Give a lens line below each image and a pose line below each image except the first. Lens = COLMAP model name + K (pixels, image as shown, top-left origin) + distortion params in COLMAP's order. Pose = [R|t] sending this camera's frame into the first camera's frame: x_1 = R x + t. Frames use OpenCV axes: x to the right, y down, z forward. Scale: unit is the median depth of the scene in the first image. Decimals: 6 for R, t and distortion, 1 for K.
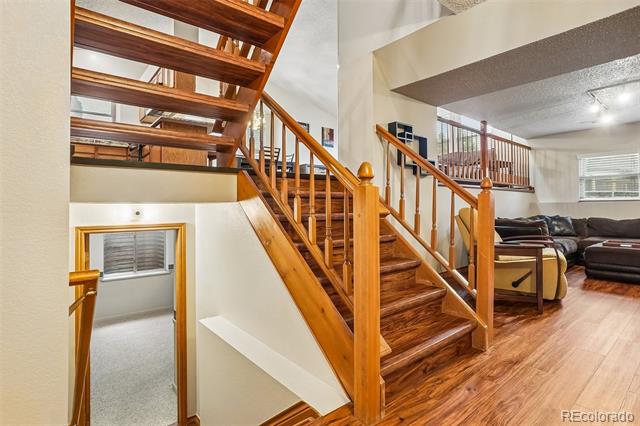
lens RADIAL K [[334.9, 0, 315.2], [0, 334.9, 207.1], [0, 0, 1]] dist [-0.030372, 0.016549]
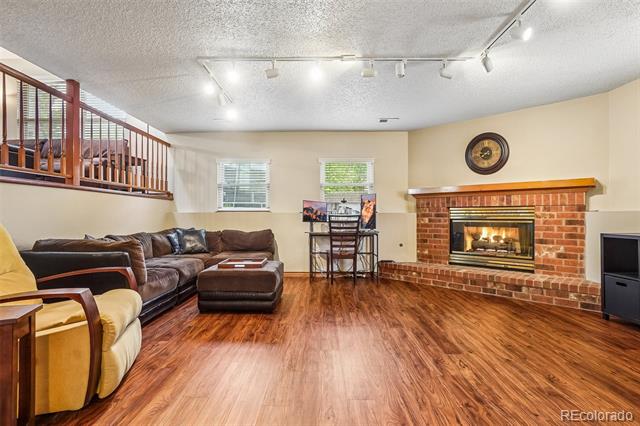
lens RADIAL K [[334.9, 0, 318.6], [0, 334.9, 214.5], [0, 0, 1]] dist [-0.030372, 0.016549]
pose [[0.651296, 0.004735, 0.758809, 0.298274], [0.002656, 0.999960, -0.008519, -0.000269], [-0.758819, 0.007564, 0.651258, 0.215343]]
